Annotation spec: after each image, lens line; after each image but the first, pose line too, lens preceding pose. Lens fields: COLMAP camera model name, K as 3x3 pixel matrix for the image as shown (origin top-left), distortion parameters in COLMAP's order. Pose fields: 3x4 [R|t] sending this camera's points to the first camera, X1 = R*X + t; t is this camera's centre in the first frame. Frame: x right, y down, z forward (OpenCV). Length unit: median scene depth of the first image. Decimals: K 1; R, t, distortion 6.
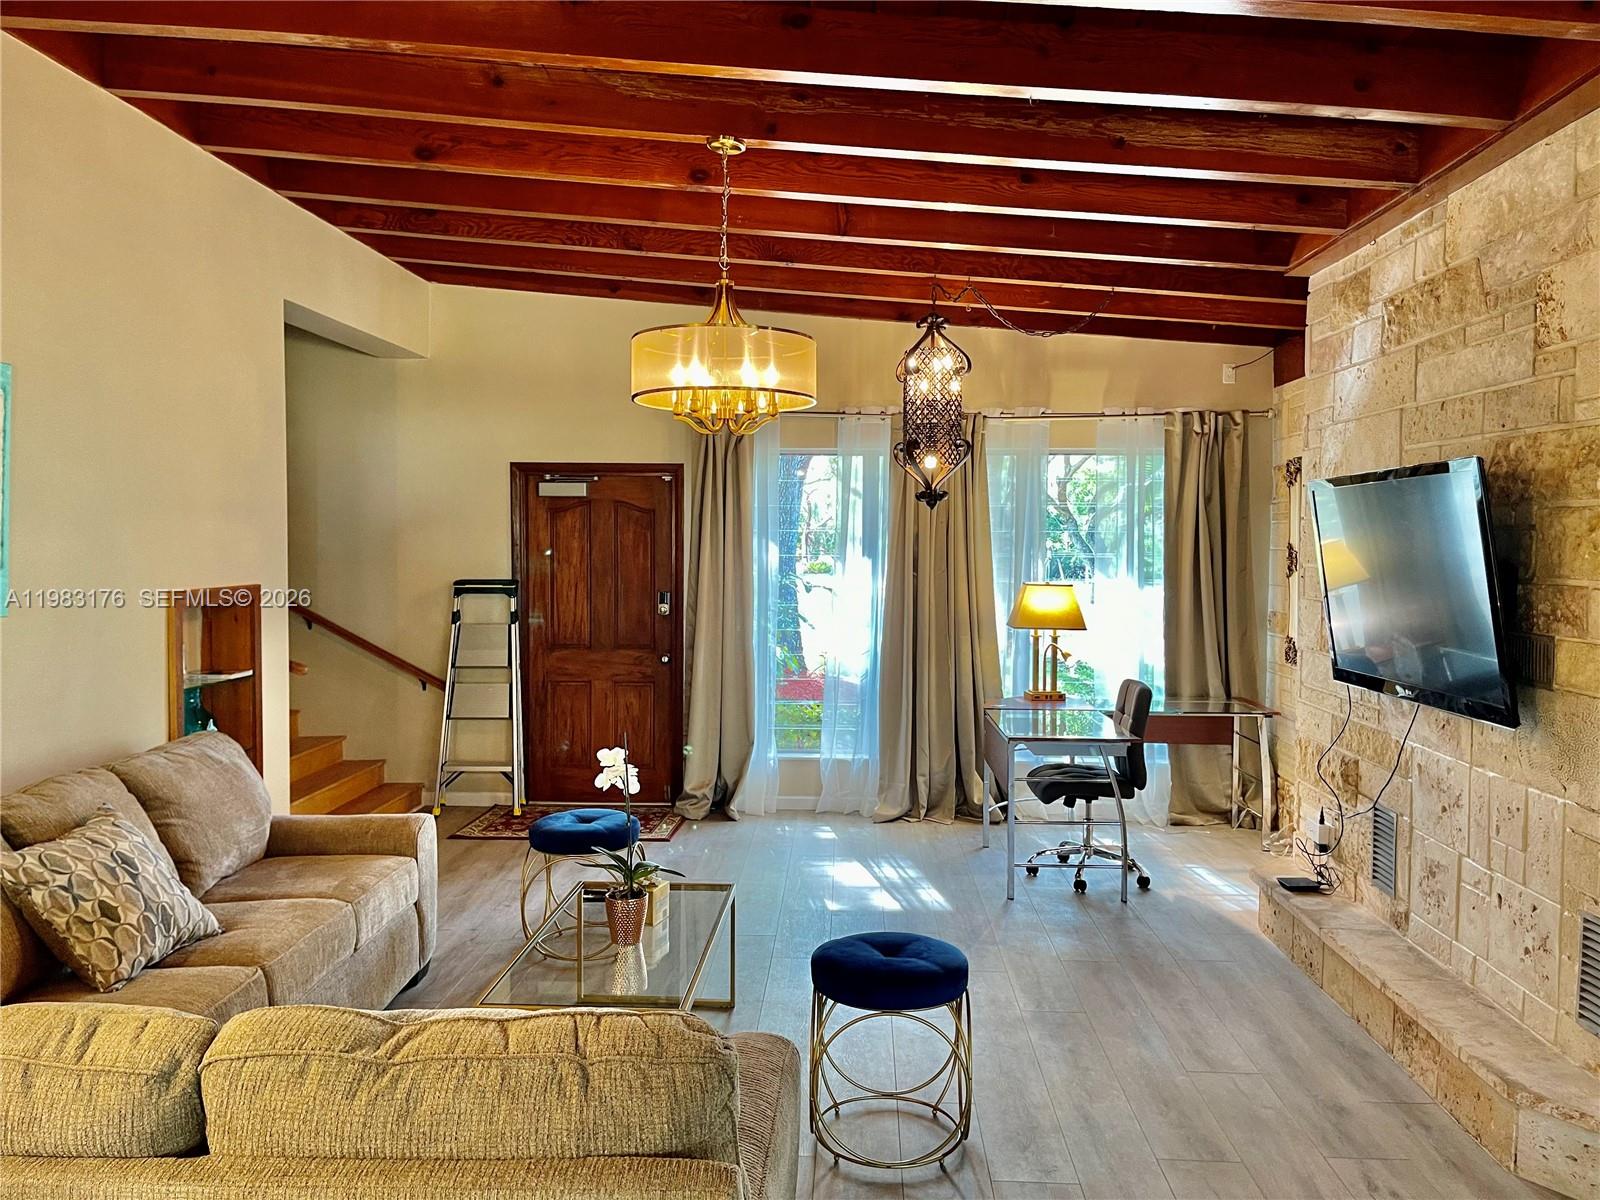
lens RADIAL K [[1205.6, 0, 809.3], [0, 1205.6, 597.9], [0, 0, 1]] dist [0.082841, -0.114409]
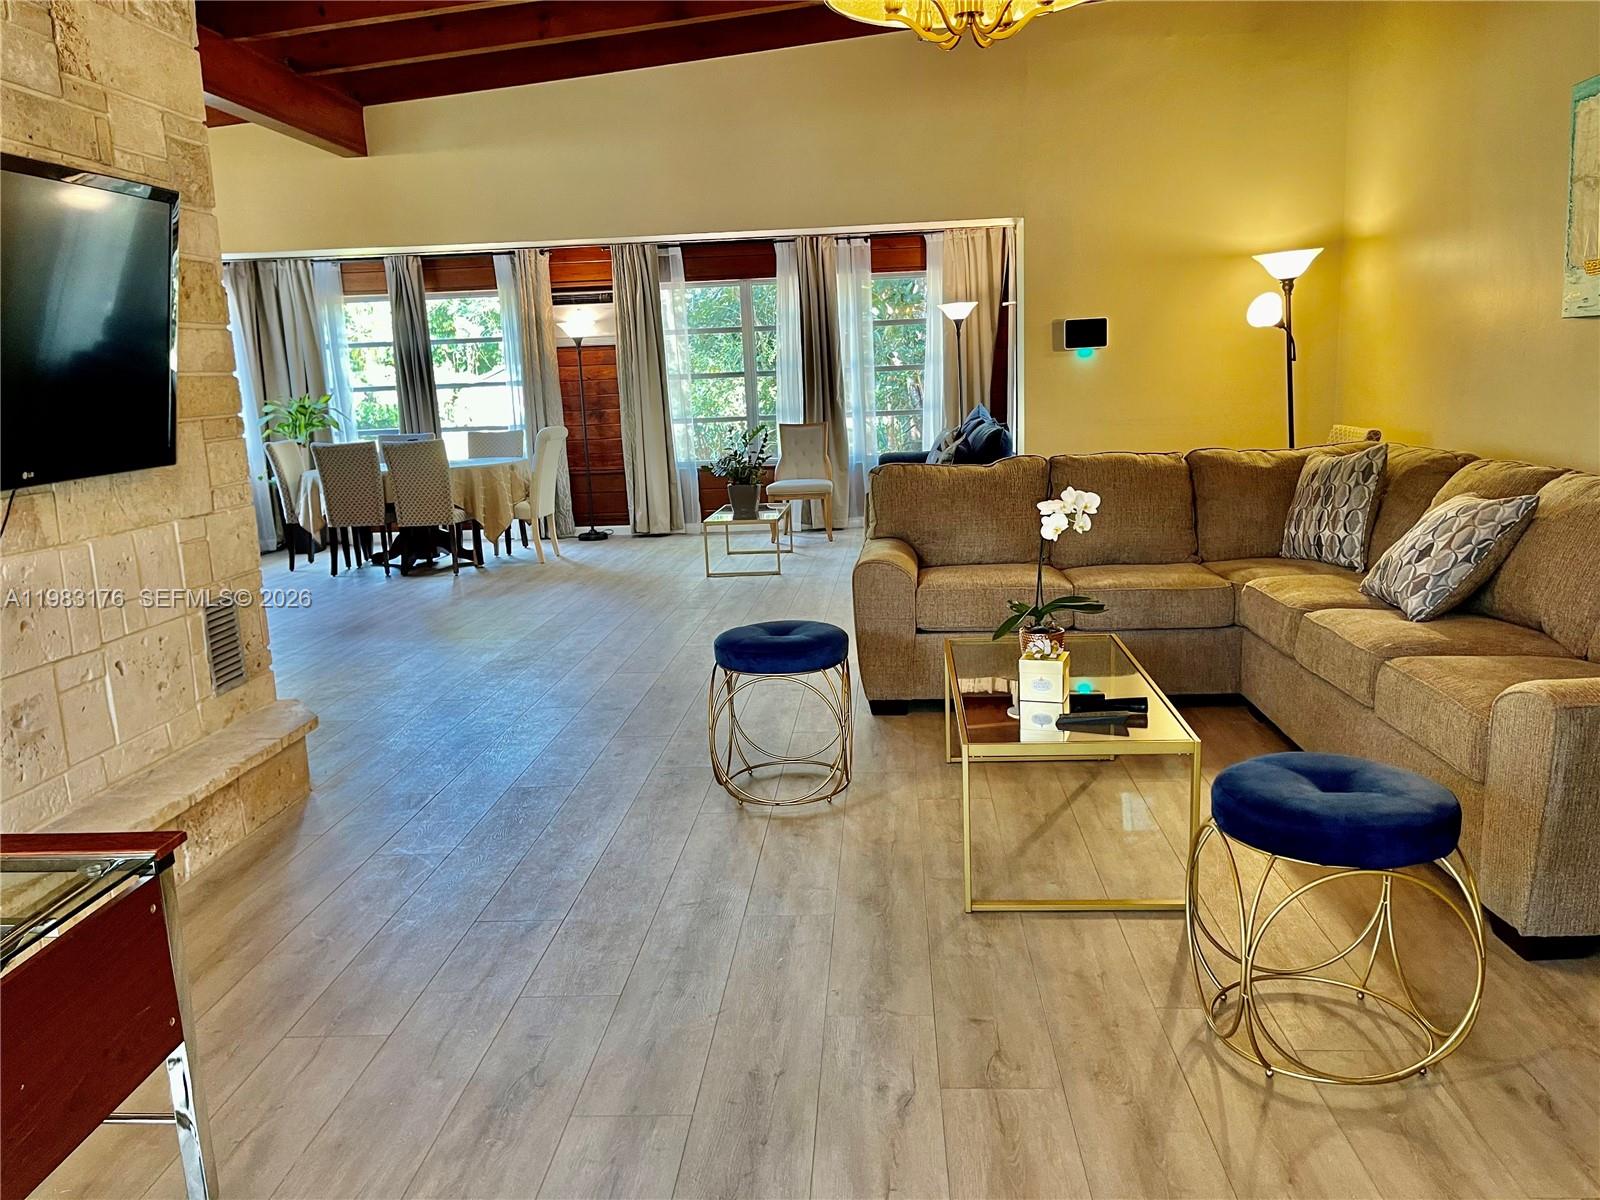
lens RADIAL K [[1205.6, 0, 809.3], [0, 1205.6, 597.9], [0, 0, 1]] dist [0.082841, -0.114409]
pose [[-0.998932, 0.027715, 0.036979, 0.000260], [0.035491, 0.972596, 0.229776, -0.001949], [-0.029598, 0.230843, -0.972541, 1.006993]]
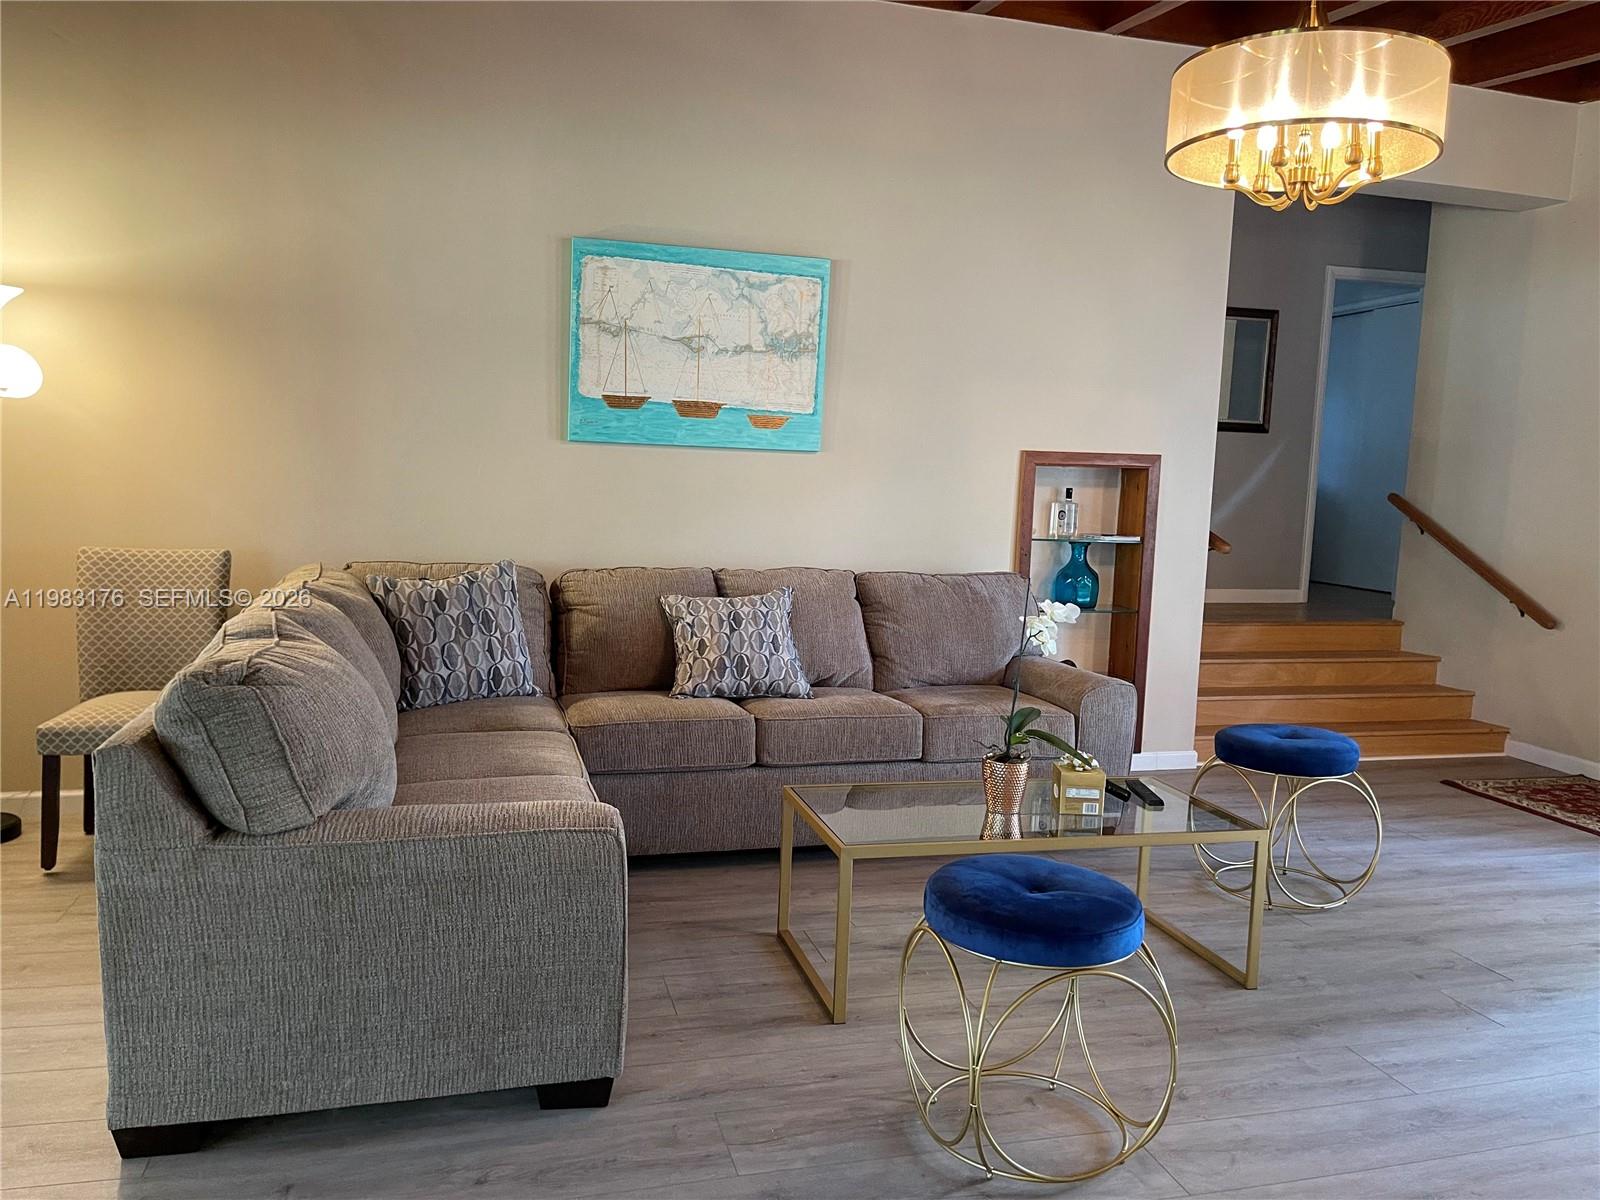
lens RADIAL K [[1217.7, 0, 771.7], [0, 1217.7, 614.3], [0, 0, 1]] dist [0.007182, 0.002449]
pose [[0.297402, 0.123530, -0.946727, 0.332436], [-0.080772, 0.991295, 0.103972, 0.031463], [0.951329, 0.045547, 0.304791, 0.291346]]
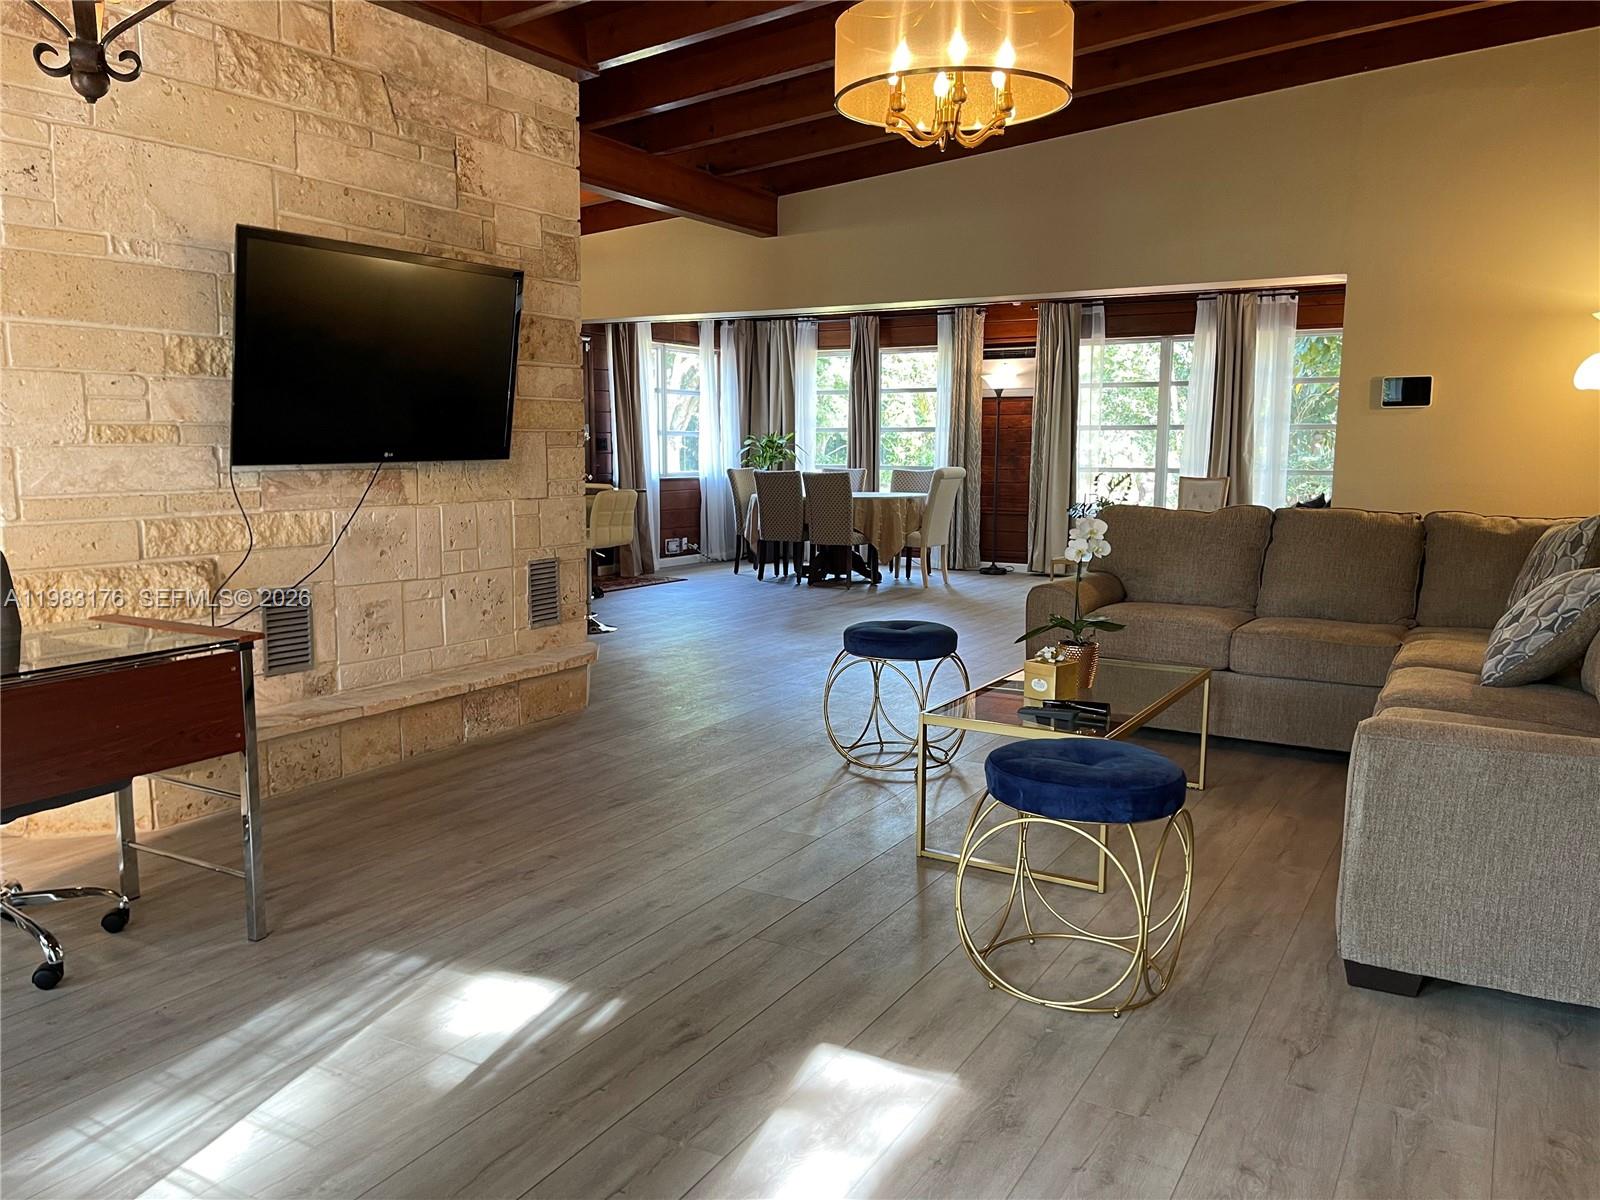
lens RADIAL K [[1205.6, 0, 809.3], [0, 1205.6, 597.9], [0, 0, 1]] dist [0.082841, -0.114409]
pose [[-0.877929, -0.073061, 0.473184, -0.231021], [0.011938, 0.984641, 0.174180, 0.009464], [-0.478642, 0.158566, -0.863573, 1.061033]]
